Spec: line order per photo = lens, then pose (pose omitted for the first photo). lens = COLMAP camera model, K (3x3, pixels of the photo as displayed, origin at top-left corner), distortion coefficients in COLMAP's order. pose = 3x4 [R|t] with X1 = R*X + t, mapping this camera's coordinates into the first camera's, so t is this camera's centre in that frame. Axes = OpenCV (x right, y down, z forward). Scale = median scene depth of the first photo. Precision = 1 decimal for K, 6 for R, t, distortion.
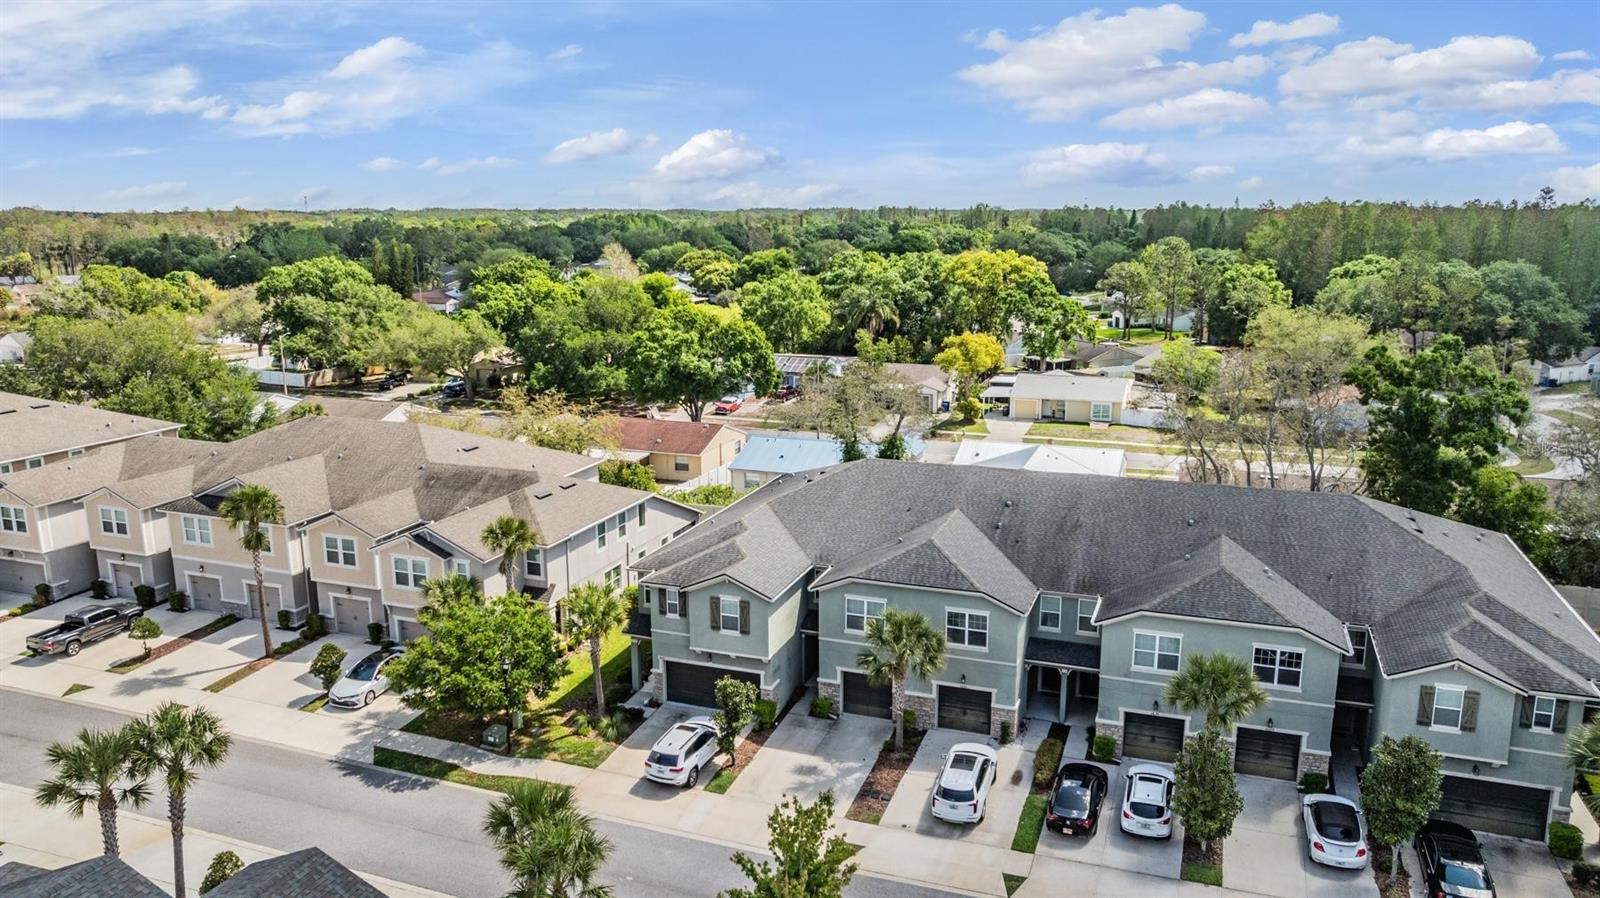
lens RADIAL K [[1121.7, 0, 800.0], [0, 1121.7, 449.0], [0, 0, 1]] dist [-0.018116, -0.002394]
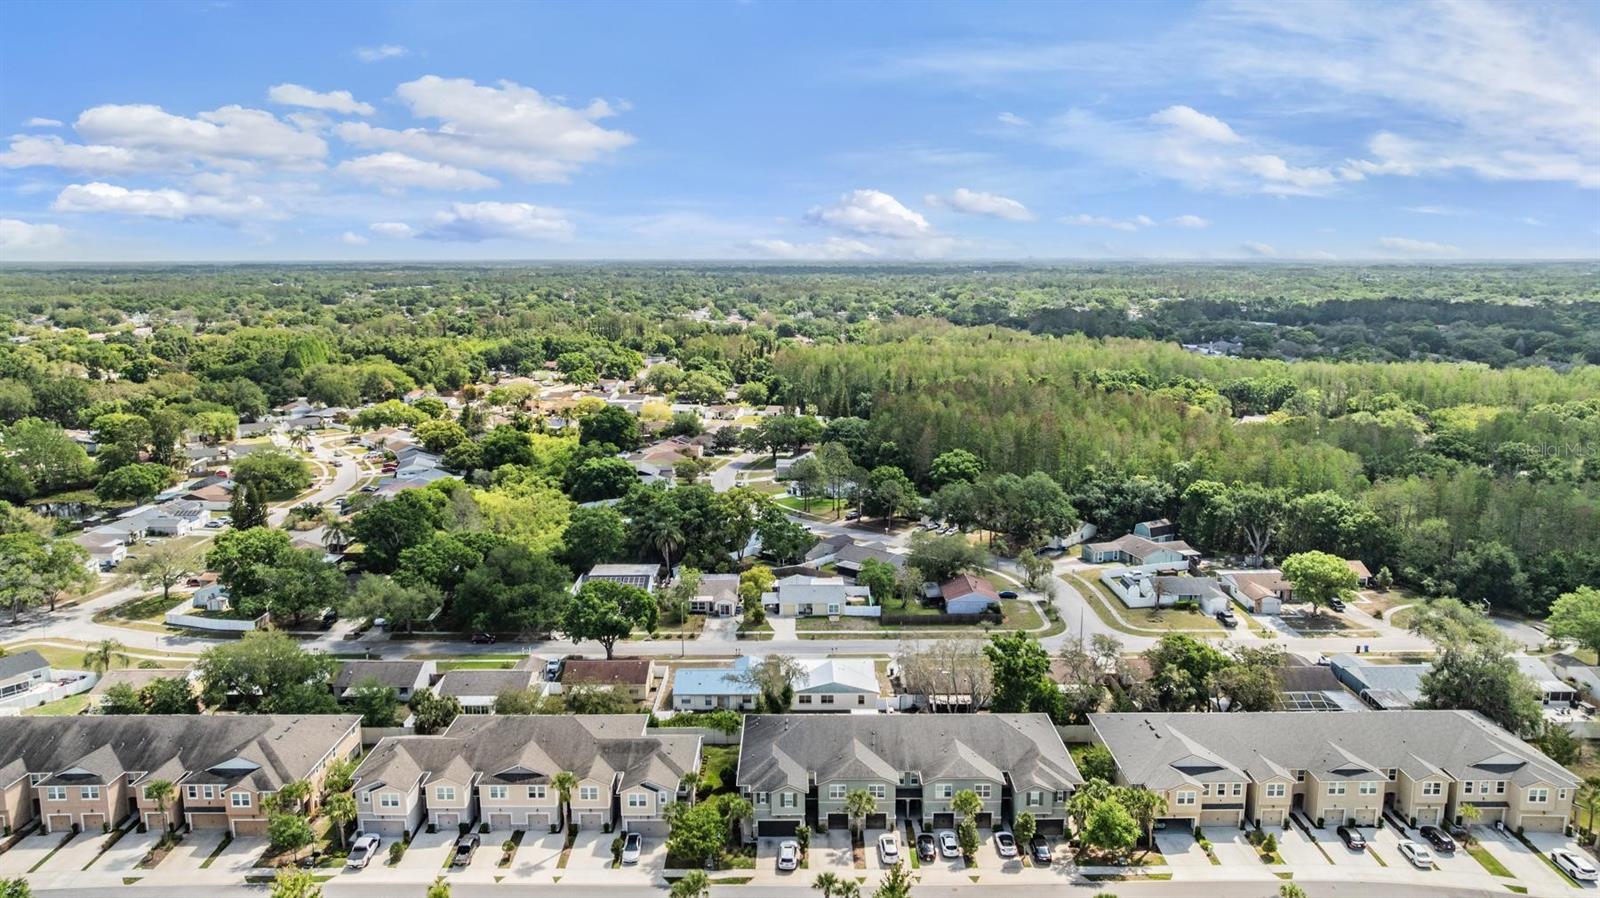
lens RADIAL K [[1121.7, 0, 800.0], [0, 1121.7, 449.0], [0, 0, 1]] dist [-0.018116, -0.002394]
pose [[0.936244, -0.058682, 0.346415, -0.846628], [0.072029, 0.997070, -0.025770, -0.564204], [-0.343888, 0.049078, 0.937727, -1.404780]]
